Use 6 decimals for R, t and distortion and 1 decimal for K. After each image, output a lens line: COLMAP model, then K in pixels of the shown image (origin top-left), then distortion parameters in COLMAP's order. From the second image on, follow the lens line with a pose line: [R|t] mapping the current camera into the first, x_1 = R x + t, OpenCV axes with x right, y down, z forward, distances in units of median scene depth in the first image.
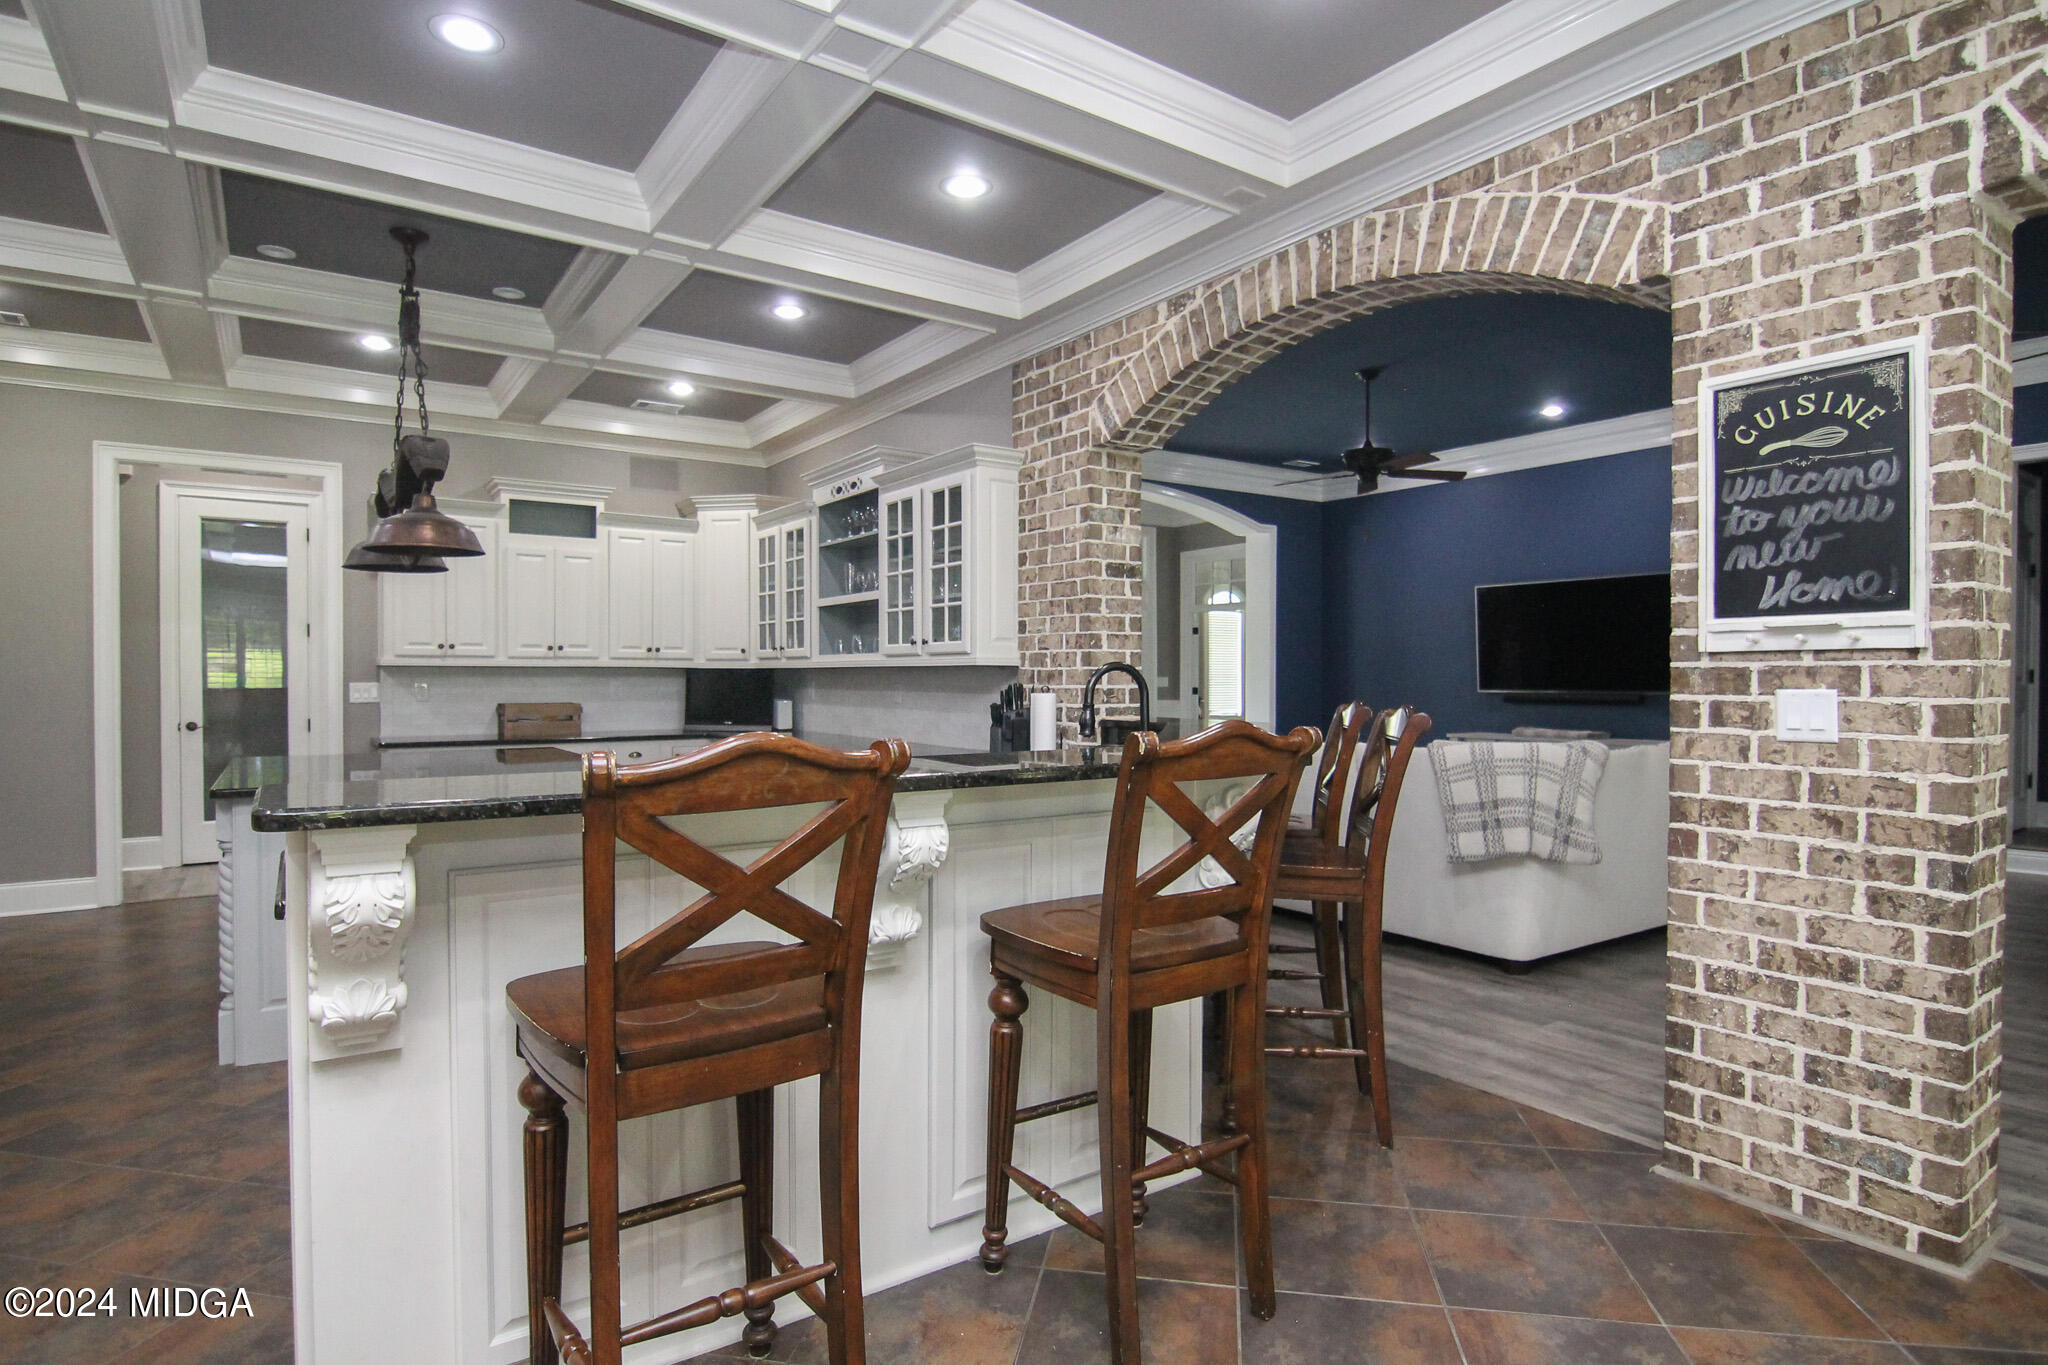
lens RADIAL K [[1074.4, 0, 1024.5], [0, 1074.4, 678.6], [0, 0, 1]] dist [-0.019658, -0.010041]
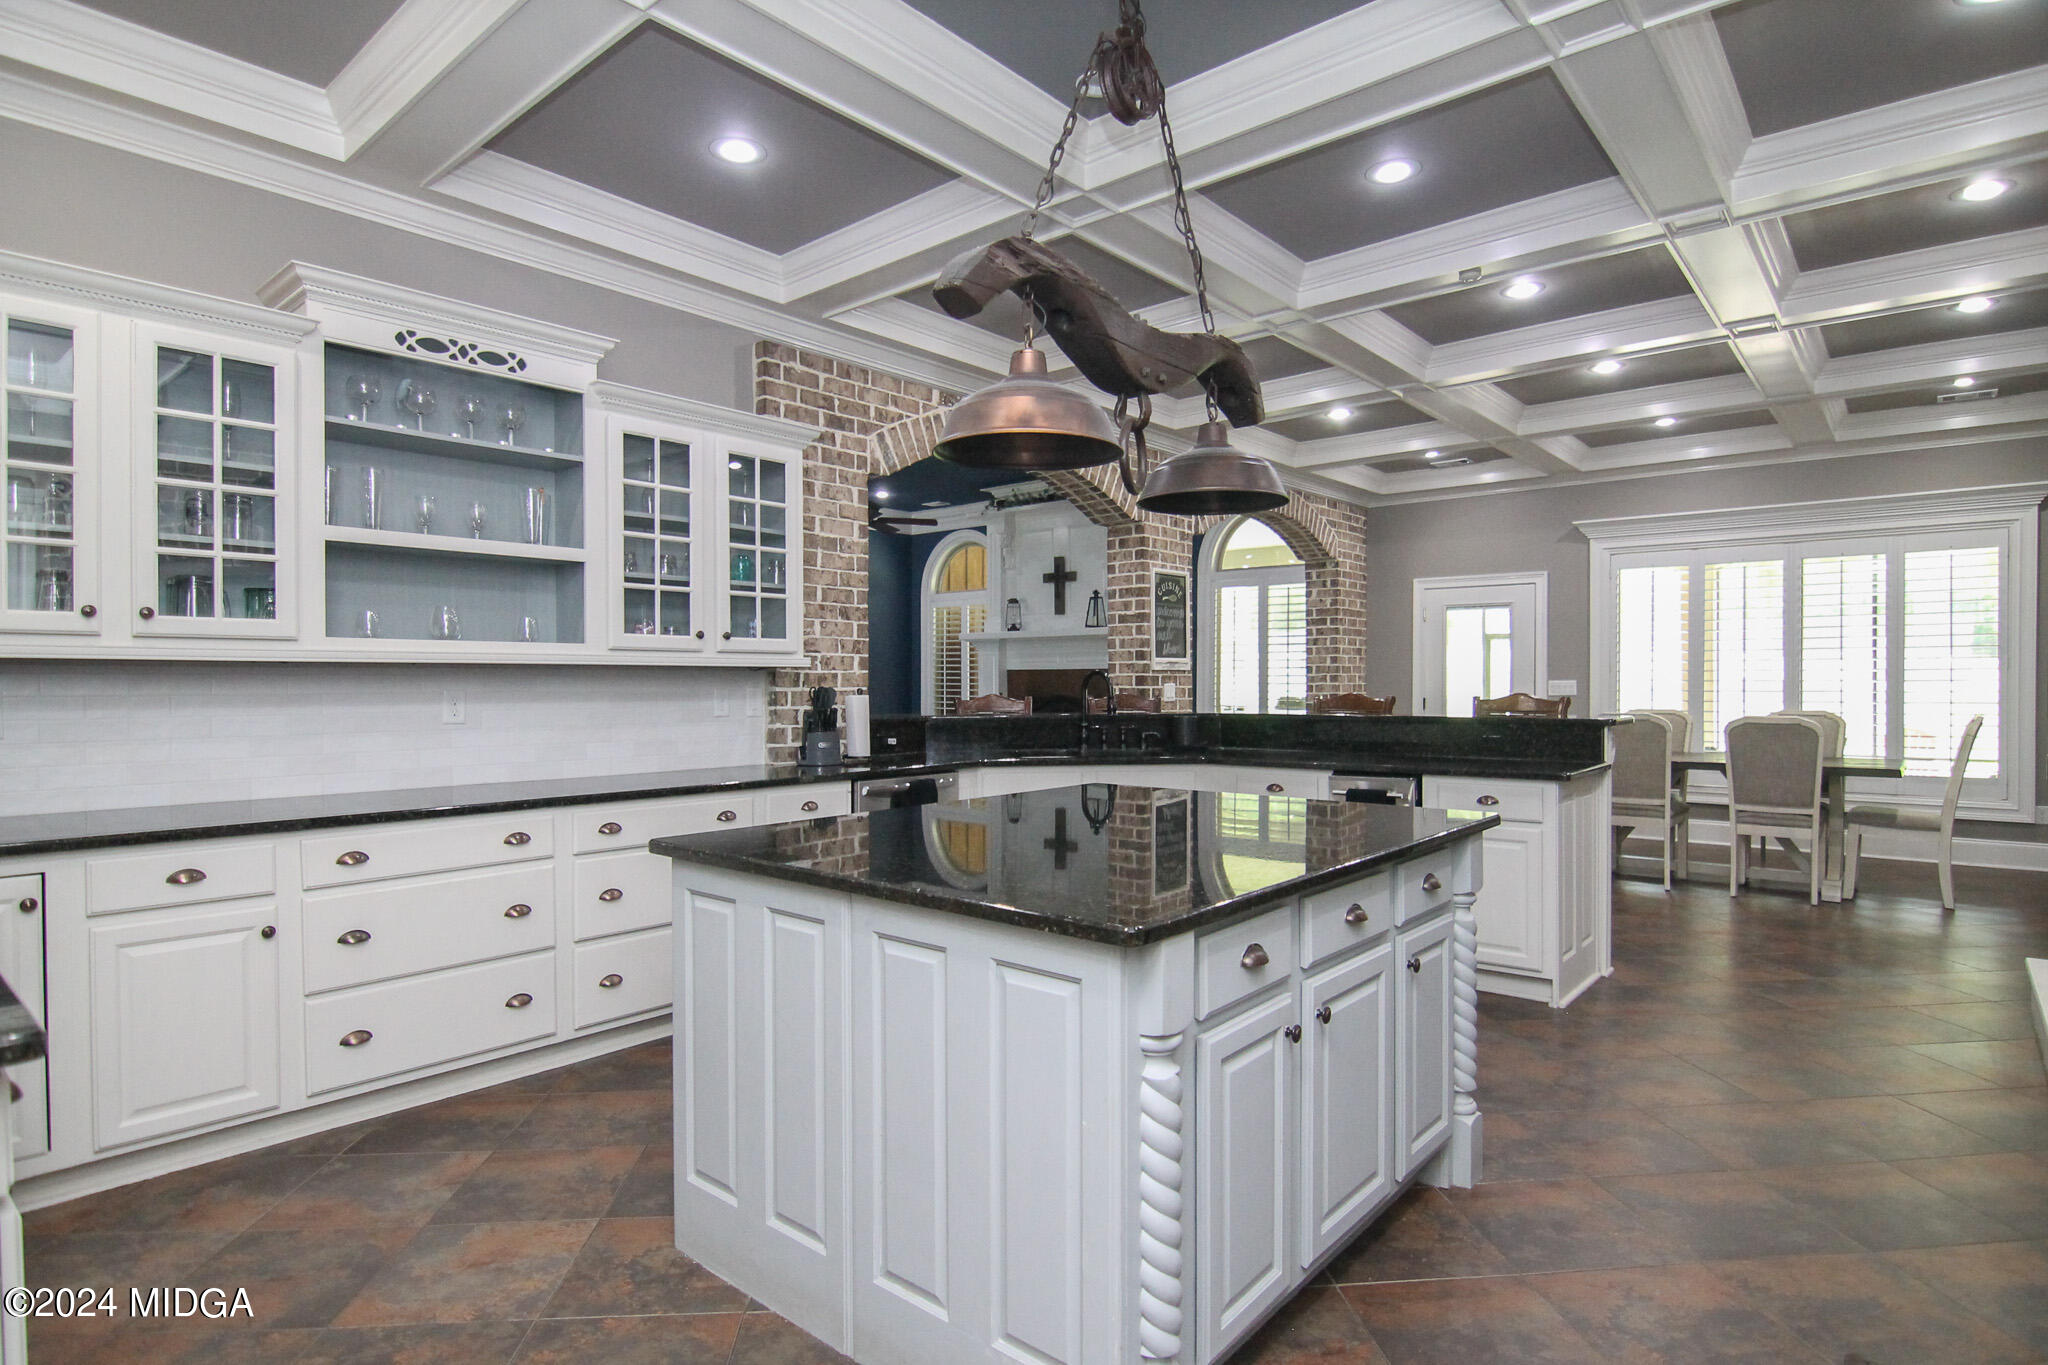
lens RADIAL K [[1074.4, 0, 1018.1], [0, 1074.4, 687.9], [0, 0, 1]] dist [-0.019658, -0.010041]
pose [[-0.260940, -0.003184, 0.965350, -1.002021], [0.007387, 0.999959, 0.005295, 0.001783], [-0.965327, 0.008513, -0.260905, 1.089160]]
